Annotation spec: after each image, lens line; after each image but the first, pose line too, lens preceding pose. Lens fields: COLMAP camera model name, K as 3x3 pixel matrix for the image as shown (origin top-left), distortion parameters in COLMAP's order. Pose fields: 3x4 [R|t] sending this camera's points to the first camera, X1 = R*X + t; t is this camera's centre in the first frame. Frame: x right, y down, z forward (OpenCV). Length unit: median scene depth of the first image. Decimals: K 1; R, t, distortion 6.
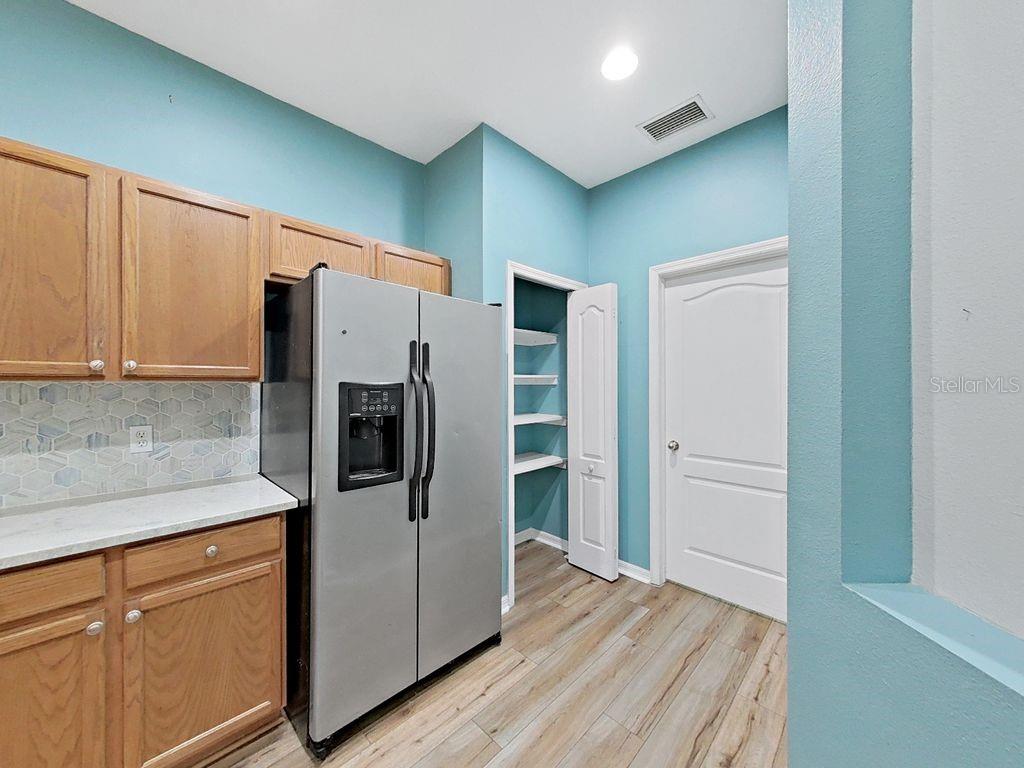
lens RADIAL K [[380.9, 0, 512.5], [0, 380.9, 384.6], [0, 0, 1]] dist [-0.002467, -0.000157]
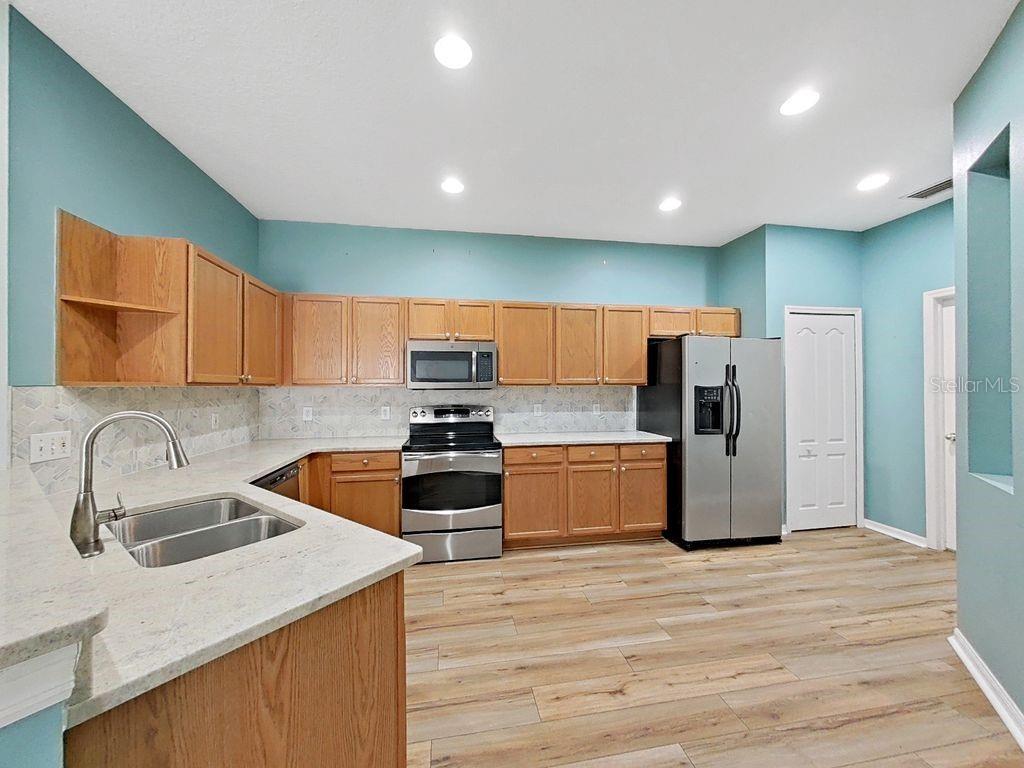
lens RADIAL K [[380.9, 0, 513.1], [0, 380.9, 382.0], [0, 0, 1]] dist [-0.002467, -0.000157]
pose [[0.813197, -0.005332, -0.581964, -0.017404], [-0.001754, 0.999931, -0.011613, 0.000566], [0.581986, 0.010465, 0.813132, -1.258314]]
